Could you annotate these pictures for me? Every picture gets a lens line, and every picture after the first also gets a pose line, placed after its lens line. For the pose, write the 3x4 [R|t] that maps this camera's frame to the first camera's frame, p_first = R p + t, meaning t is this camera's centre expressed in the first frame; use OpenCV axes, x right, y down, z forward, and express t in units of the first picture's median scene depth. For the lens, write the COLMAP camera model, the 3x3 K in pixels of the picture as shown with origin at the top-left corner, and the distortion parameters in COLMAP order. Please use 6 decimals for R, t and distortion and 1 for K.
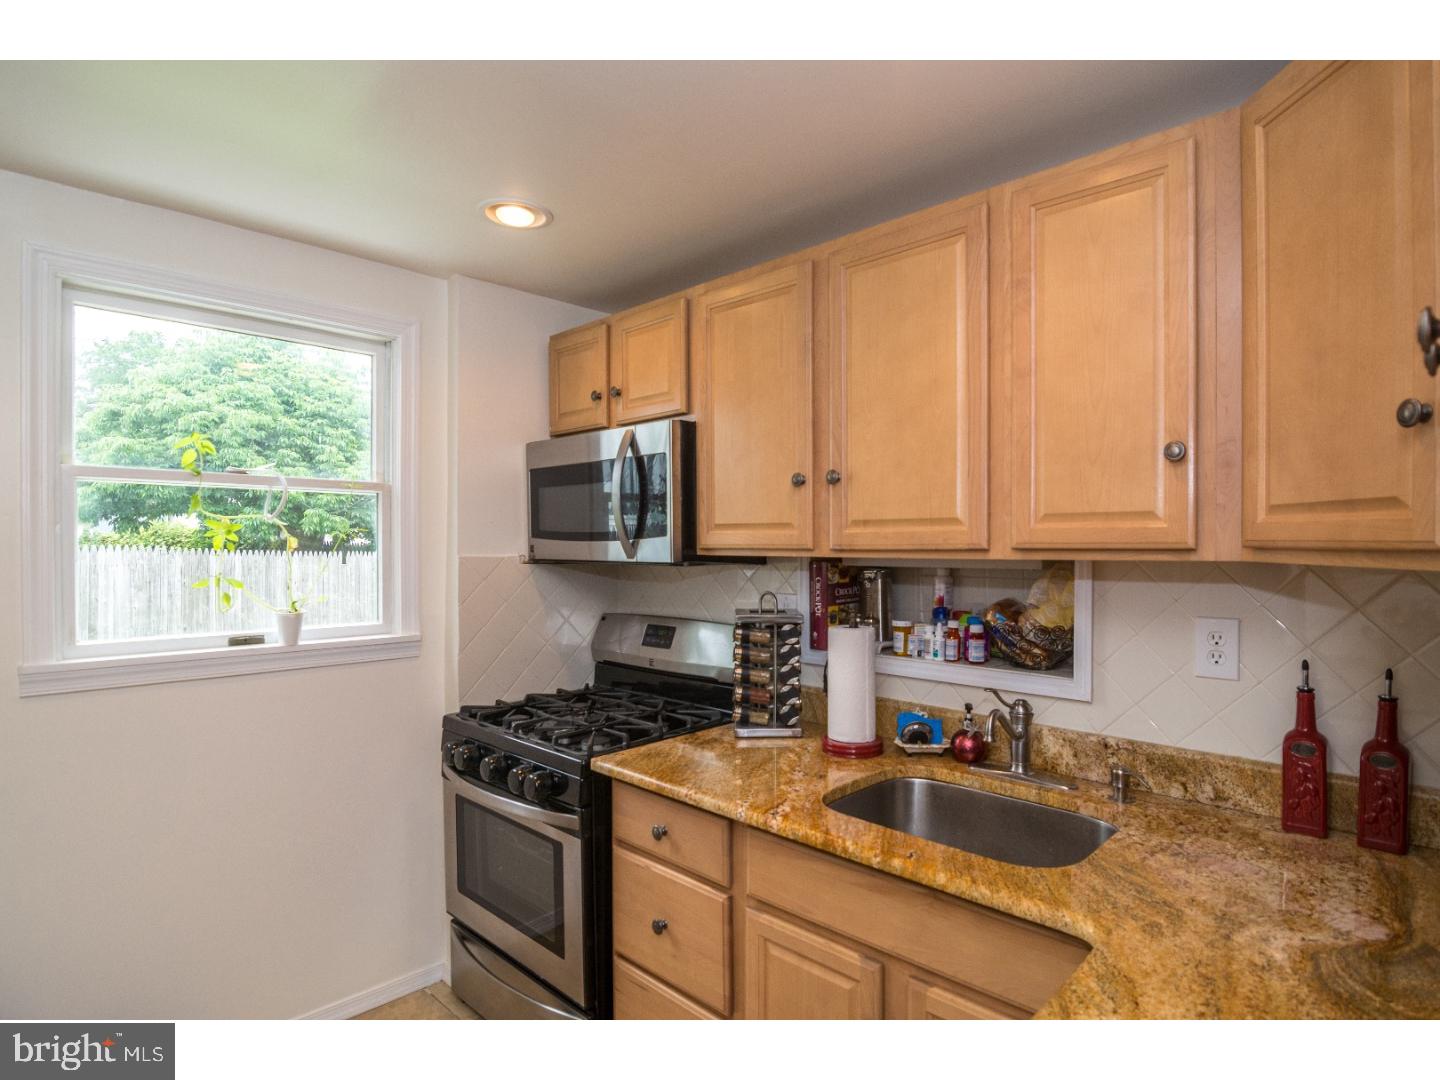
lens RADIAL K [[776.7, 0, 732.4], [0, 776.7, 545.4], [0, 0, 1]] dist [-0.004013, -0.002130]
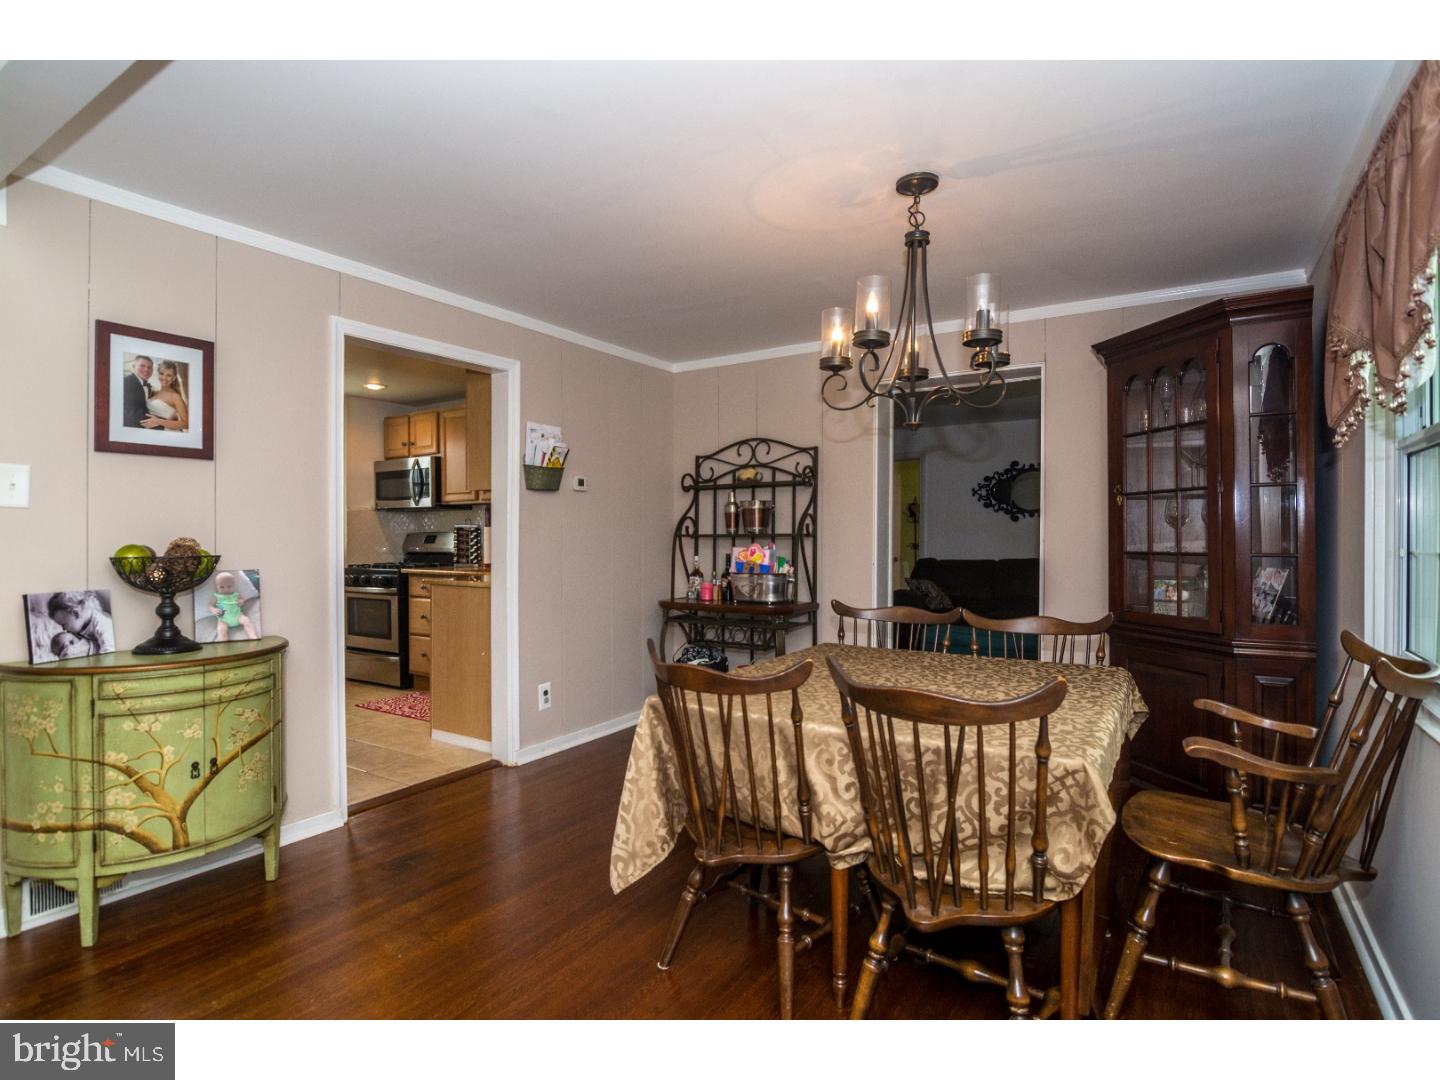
lens RADIAL K [[745.5, 0, 713.9], [0, 745.5, 544.7], [0, 0, 1]] dist [-0.016623, -0.000231]
pose [[0.978135, -0.001872, 0.207960, 0.344114], [0.001899, 0.999998, 0.000072, 0.153727], [-0.207960, 0.000324, 0.978137, -1.763168]]
